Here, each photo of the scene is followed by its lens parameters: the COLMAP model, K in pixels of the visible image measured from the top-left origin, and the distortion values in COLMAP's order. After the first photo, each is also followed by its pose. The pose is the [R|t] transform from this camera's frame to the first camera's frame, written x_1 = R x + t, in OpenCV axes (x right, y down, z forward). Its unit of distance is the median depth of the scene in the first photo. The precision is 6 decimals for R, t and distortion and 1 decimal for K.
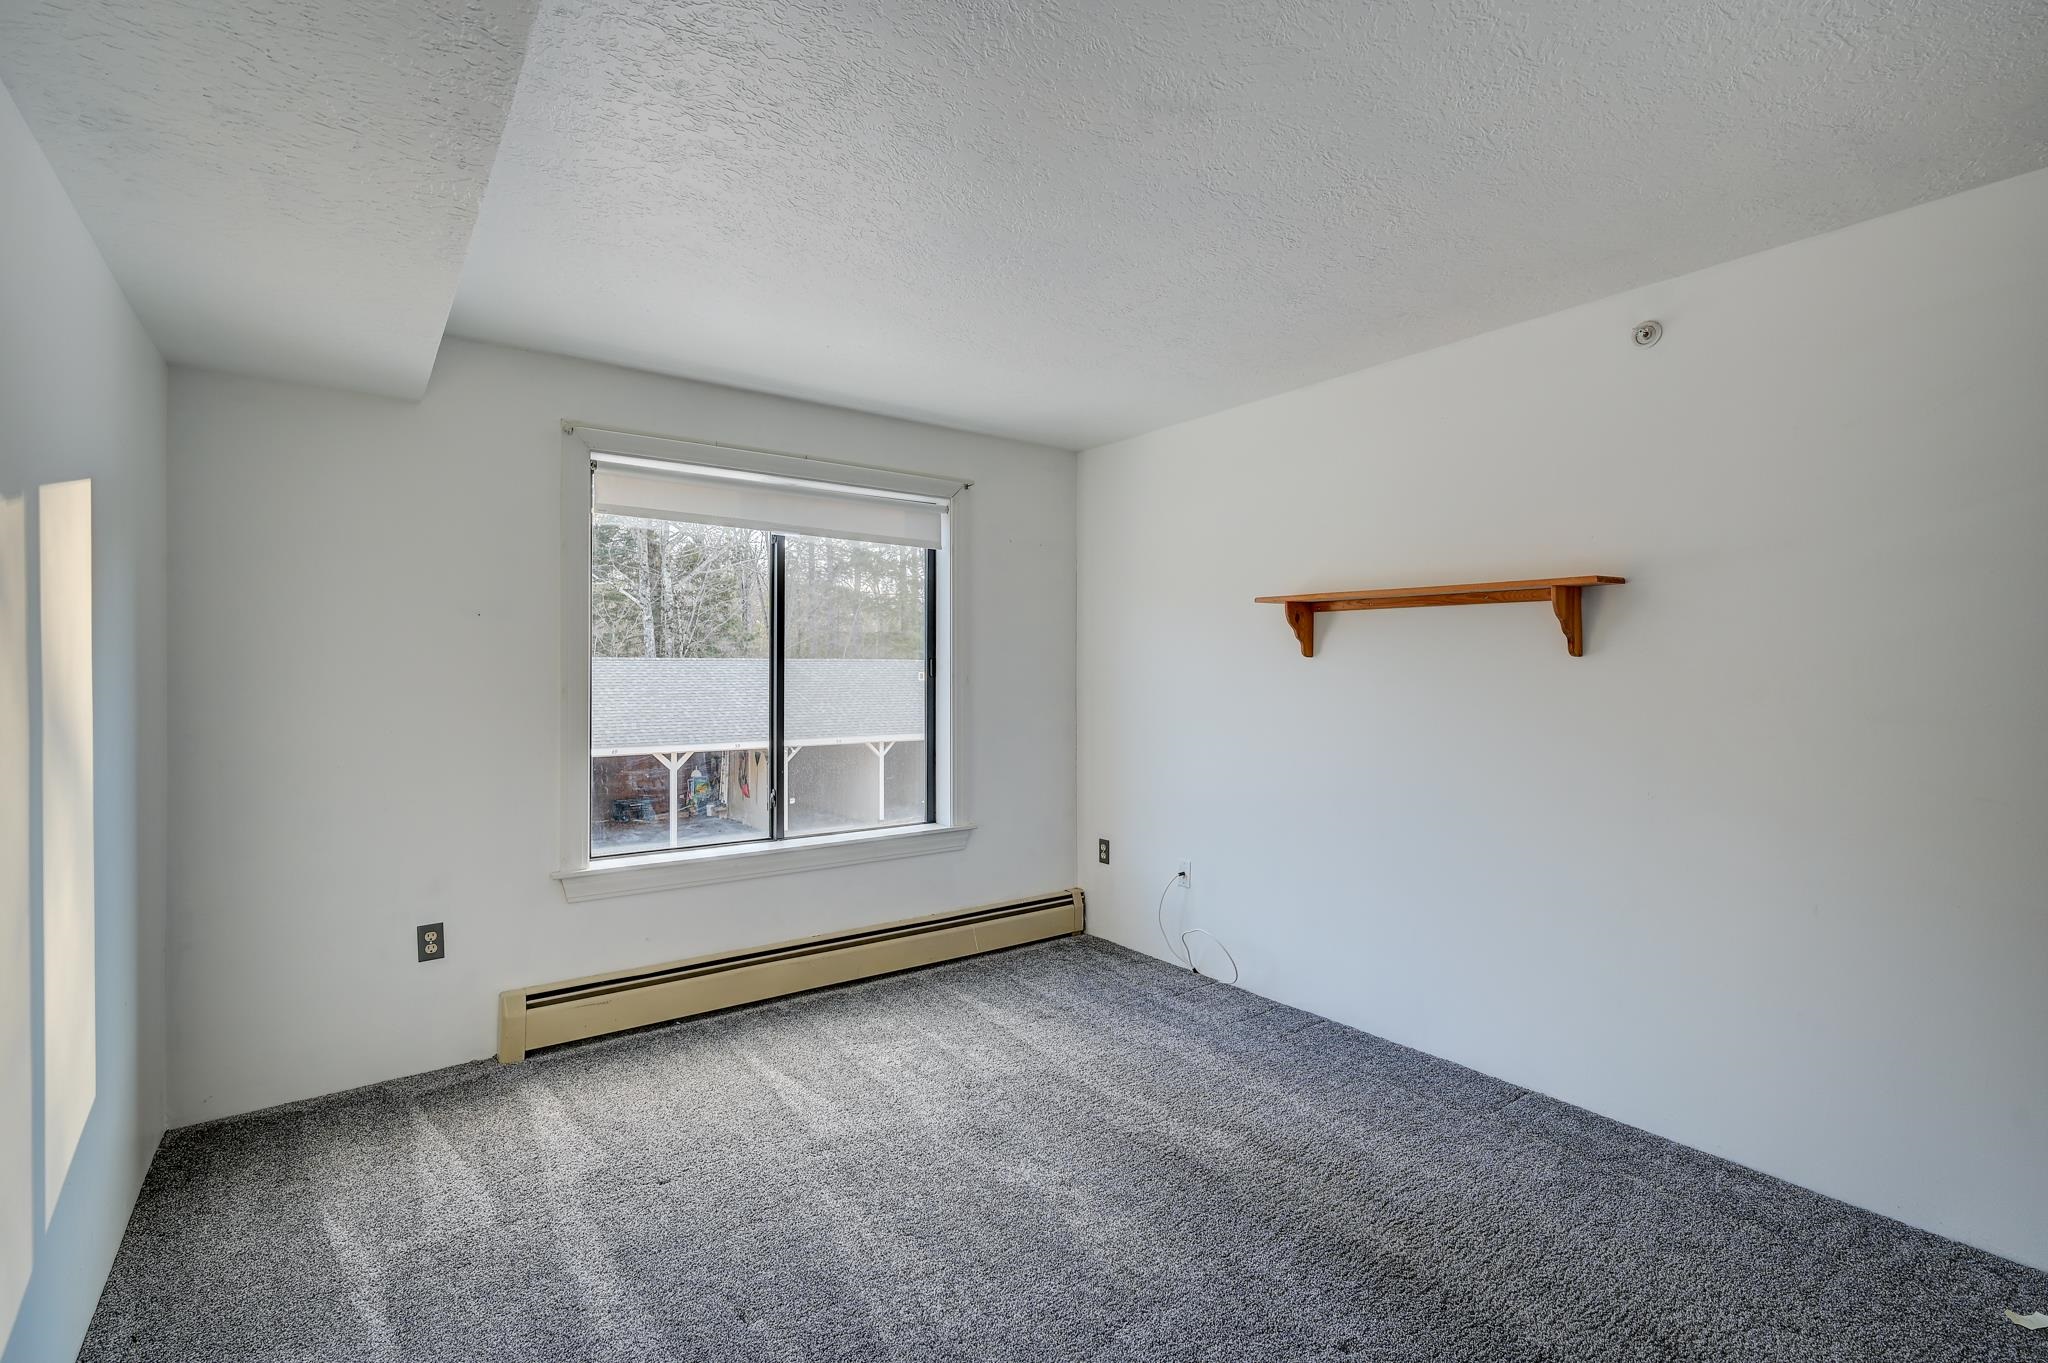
lens RADIAL K [[920.1, 0, 1028.3], [0, 920.1, 672.4], [0, 0, 1]] dist [0.000331, 0.000305]
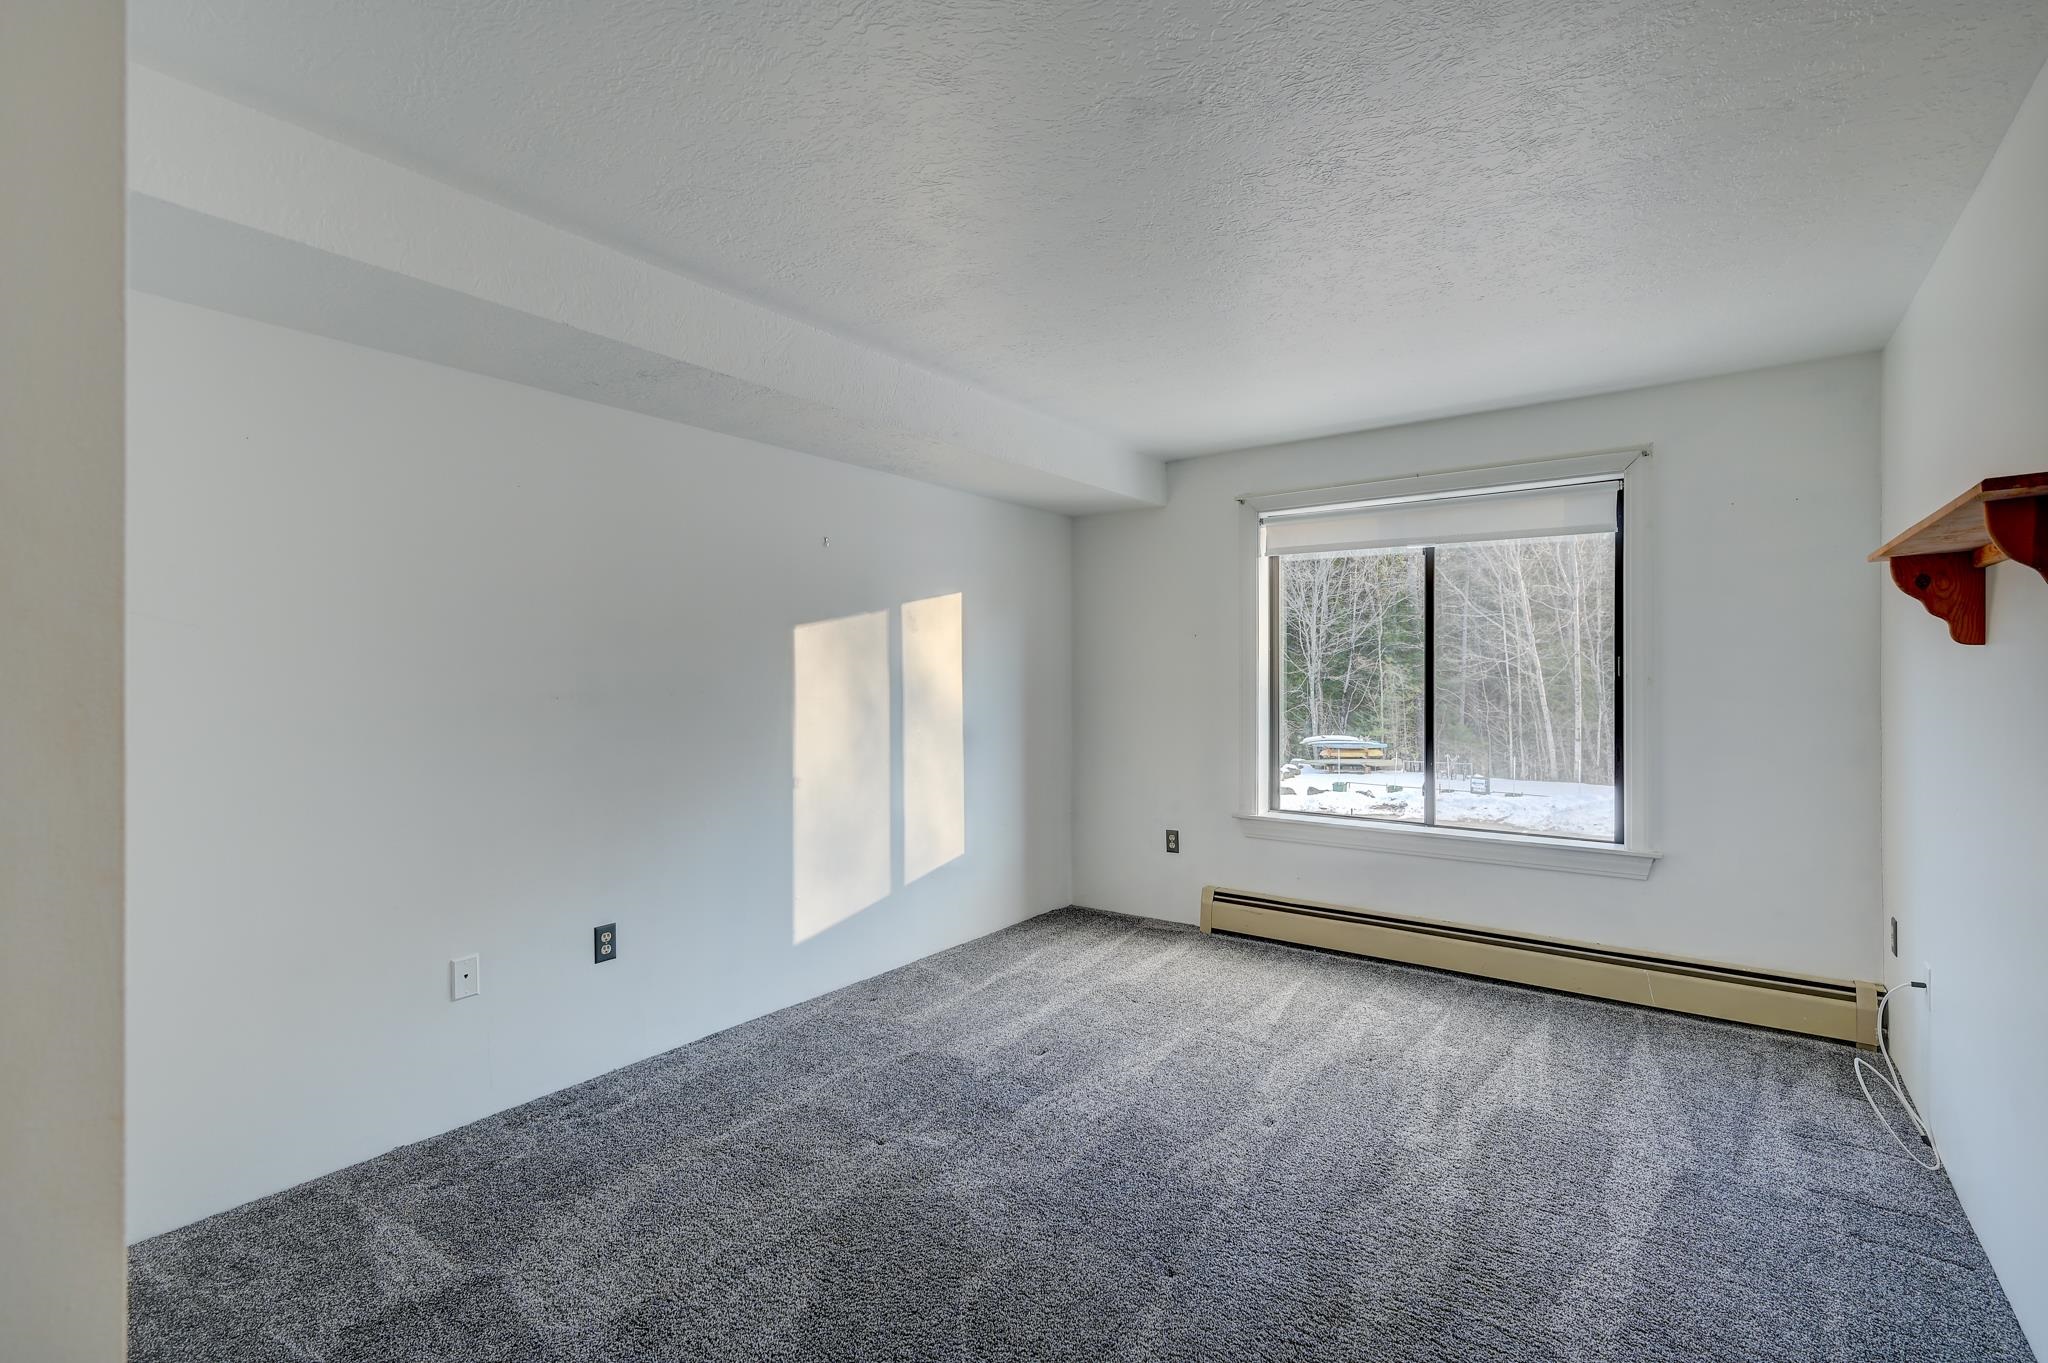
lens RADIAL K [[920.1, 0, 1028.3], [0, 920.1, 672.4], [0, 0, 1]] dist [0.000331, 0.000305]
pose [[0.290171, -0.001032, -0.956974, 0.735245], [0.003383, 0.999994, -0.000053, -0.001631], [0.956969, -0.003222, 0.290173, 0.268288]]
